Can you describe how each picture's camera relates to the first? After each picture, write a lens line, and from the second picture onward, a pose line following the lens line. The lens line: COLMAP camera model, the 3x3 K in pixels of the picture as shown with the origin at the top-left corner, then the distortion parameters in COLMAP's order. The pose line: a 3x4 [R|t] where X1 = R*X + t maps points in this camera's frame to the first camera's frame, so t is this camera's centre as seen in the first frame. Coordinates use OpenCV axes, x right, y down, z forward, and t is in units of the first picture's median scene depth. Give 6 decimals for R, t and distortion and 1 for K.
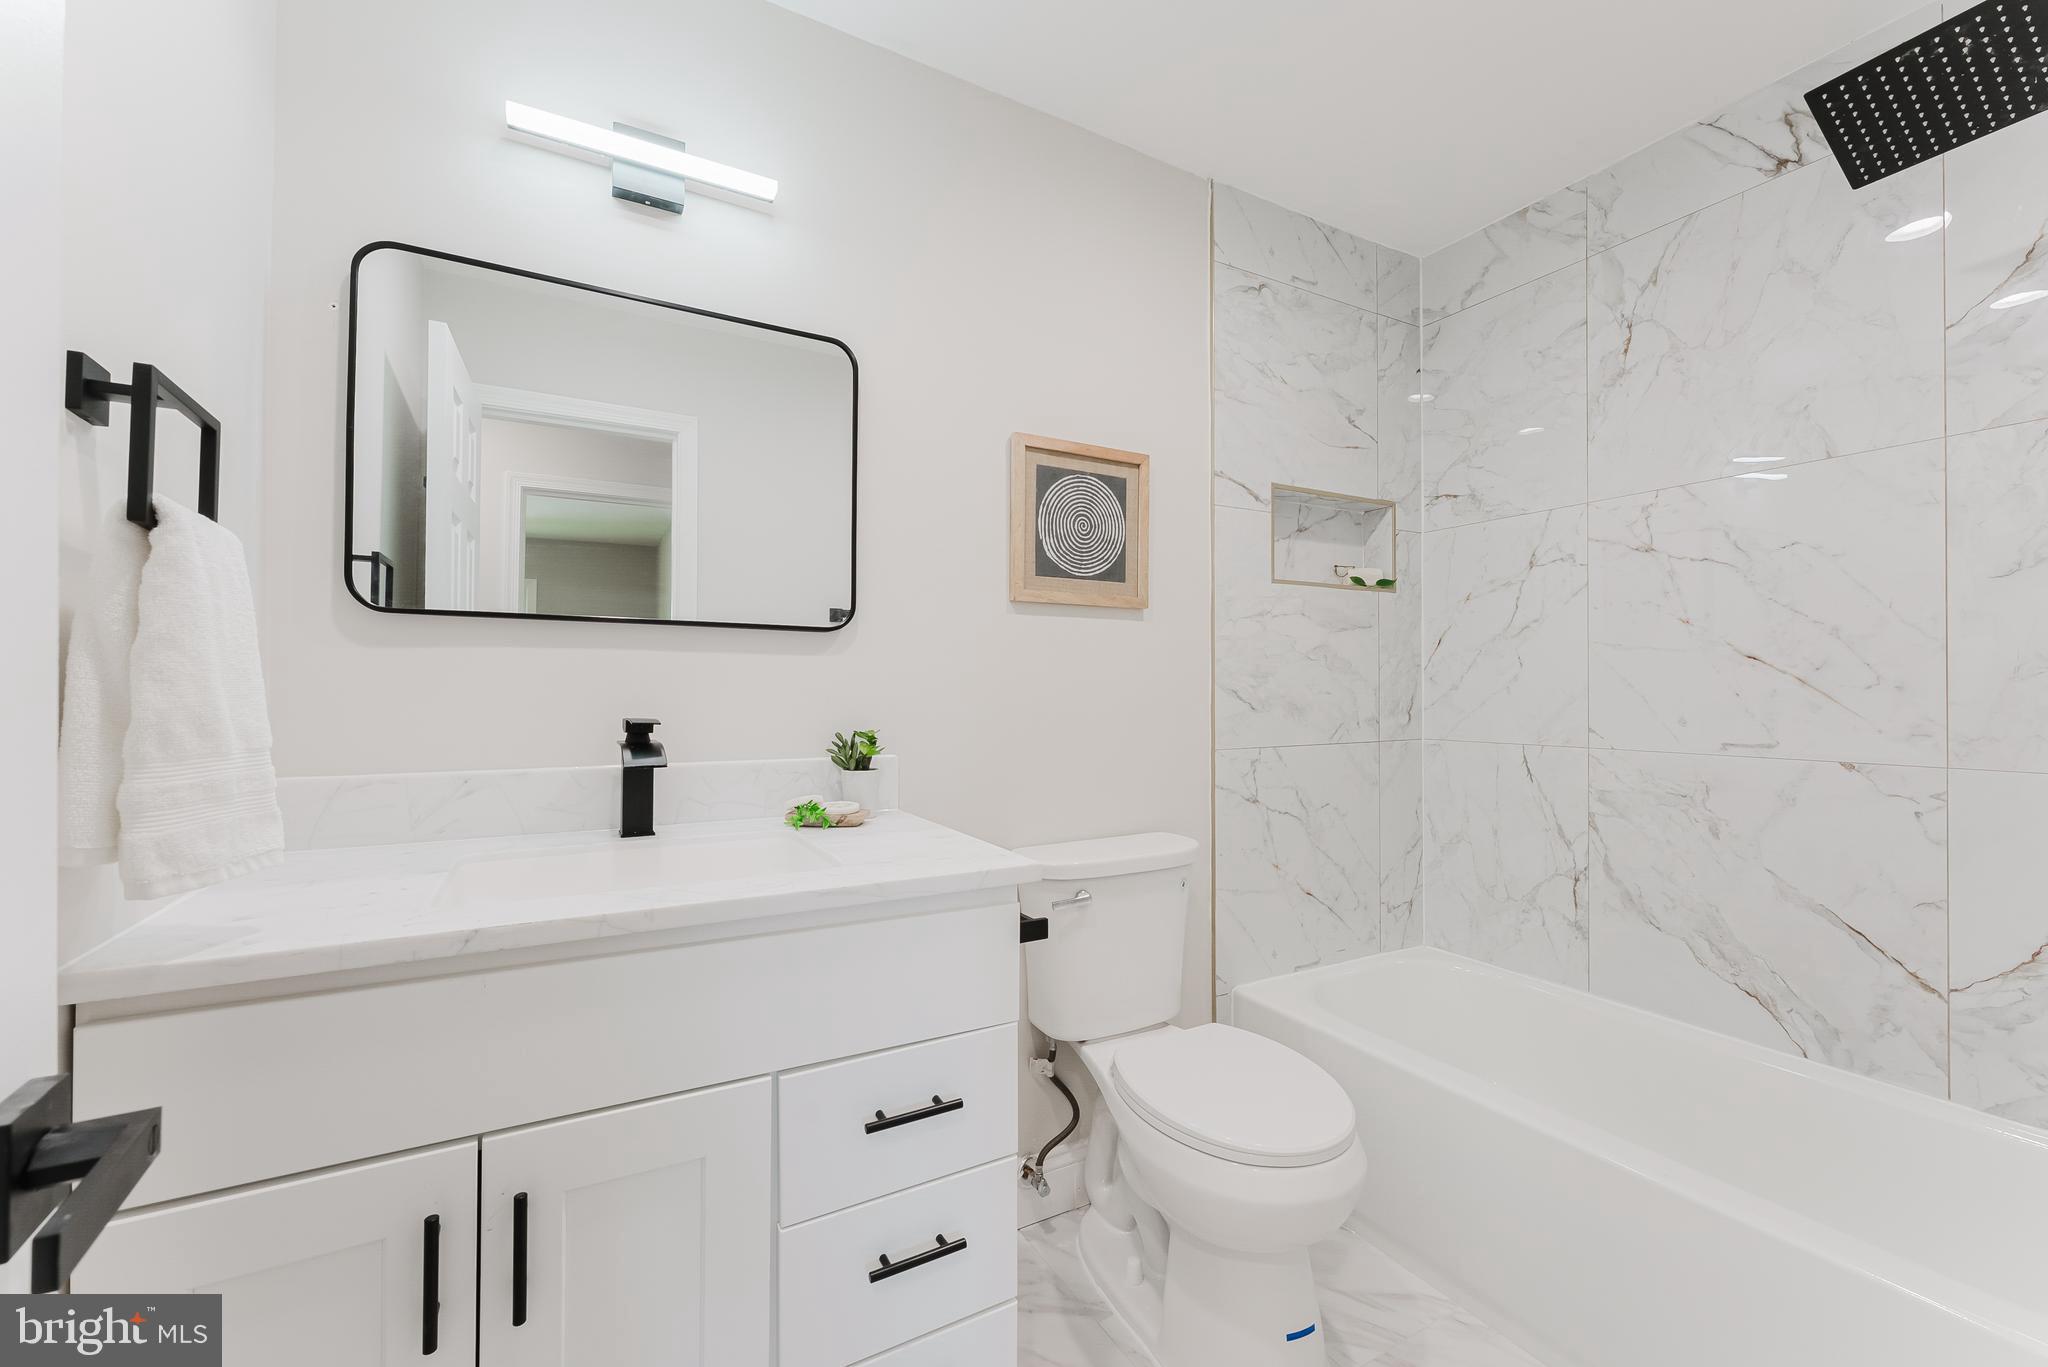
lens RADIAL K [[824.9, 0, 1021.2], [0, 824.9, 684.6], [0, 0, 1]] dist [-0.000194, -0.000006]
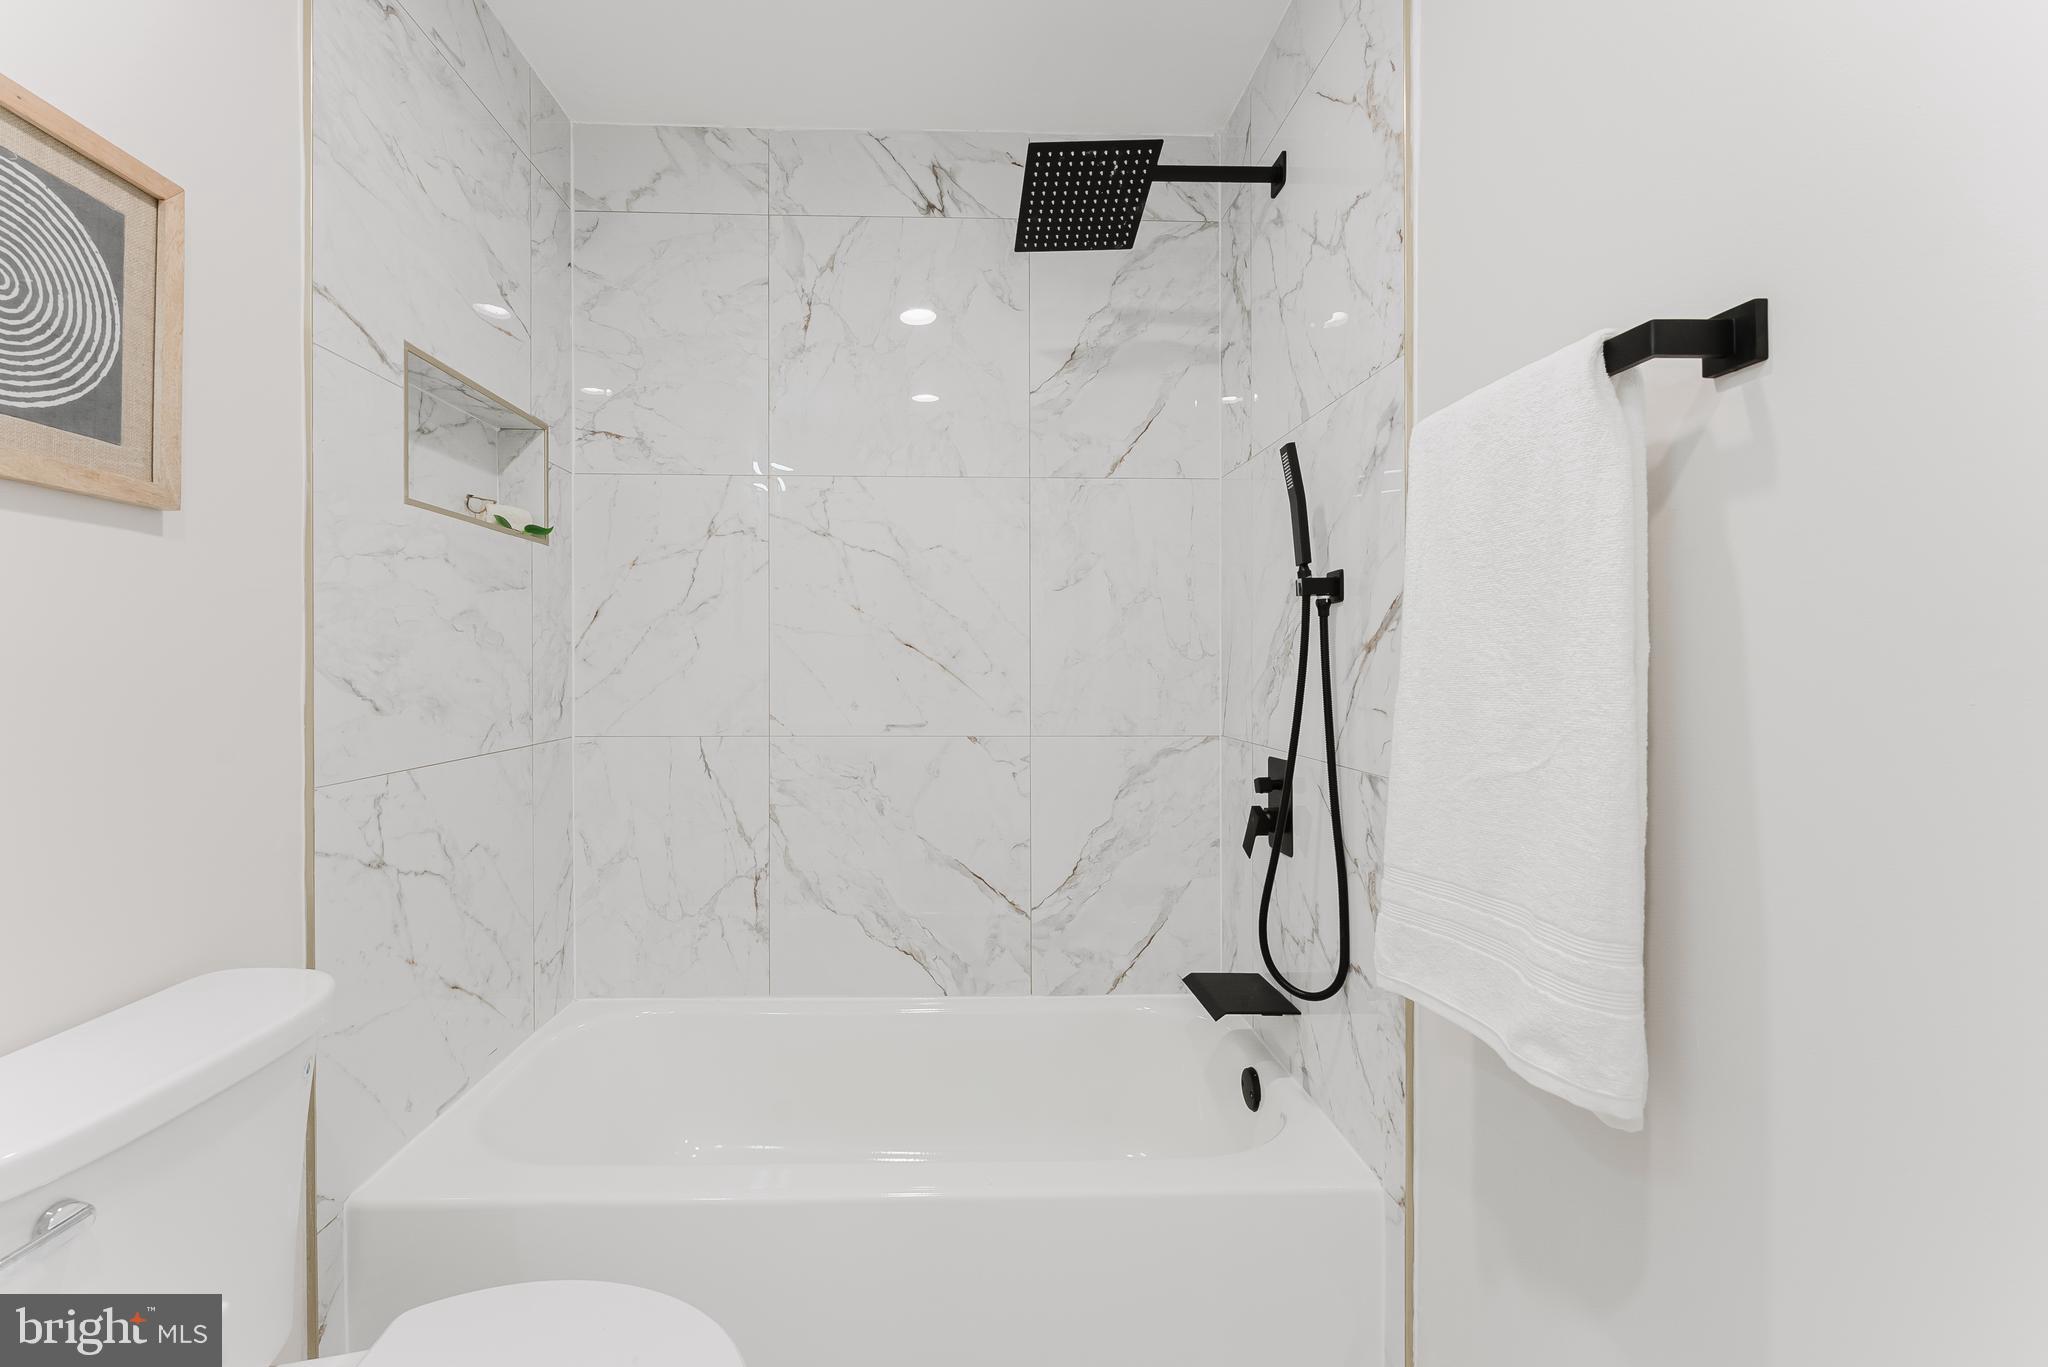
lens RADIAL K [[864.3, 0, 1019.8], [0, 864.3, 667.3], [0, 0, 1]] dist [-0.001579, 0.000339]
pose [[0.458137, 0.002041, 0.888879, -0.060540], [-0.008385, 0.999963, 0.002026, -0.006489], [-0.888842, -0.008382, 0.458137, 0.308876]]
